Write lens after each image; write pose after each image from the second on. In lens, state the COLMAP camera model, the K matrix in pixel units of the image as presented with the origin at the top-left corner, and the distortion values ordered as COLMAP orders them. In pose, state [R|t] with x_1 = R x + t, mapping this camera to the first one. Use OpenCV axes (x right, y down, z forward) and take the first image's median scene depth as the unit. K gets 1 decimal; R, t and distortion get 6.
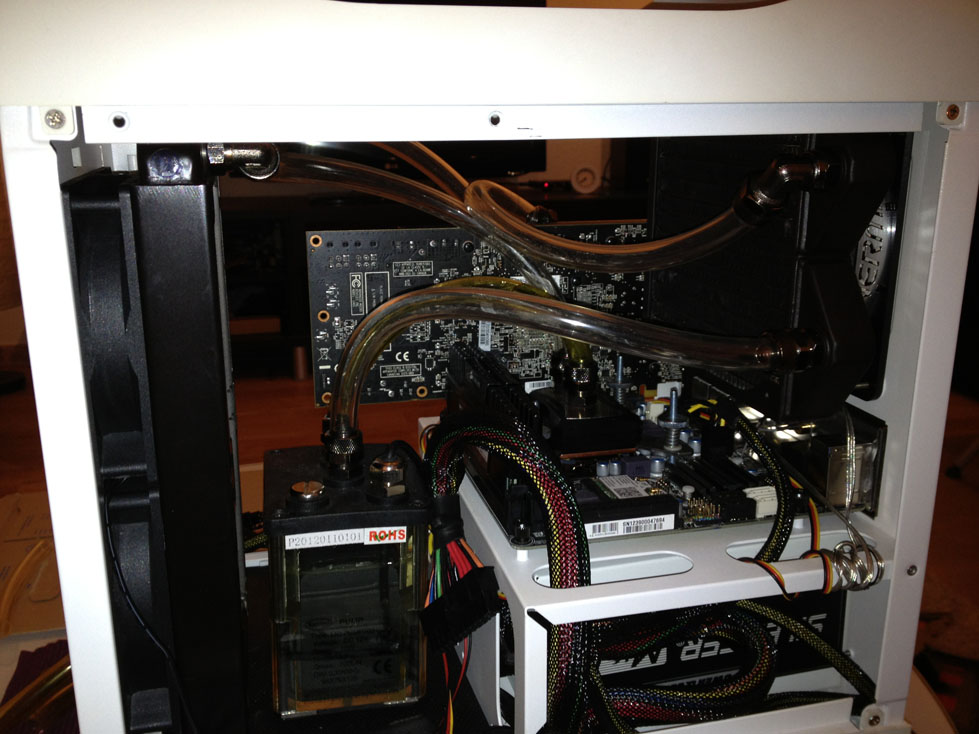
lens RADIAL K [[1006.7, 0, 486.2], [0, 1006.7, 356.8], [0, 0, 1]] dist [0.009246, -0.027732]
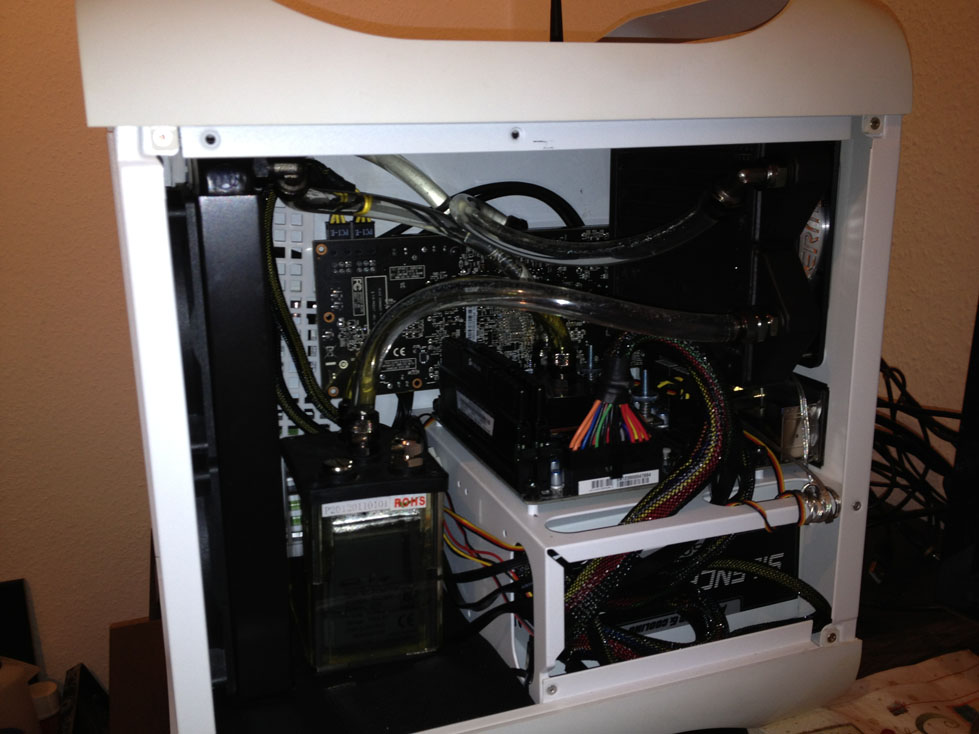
lens RADIAL K [[1006.7, 0, 486.2], [0, 1006.7, 356.8], [0, 0, 1]] dist [0.009246, -0.027732]
pose [[0.994900, -0.036163, 0.094156, -0.113038], [0.038796, 0.998901, -0.026291, 0.046543], [-0.093102, 0.029810, 0.995210, -0.143324]]
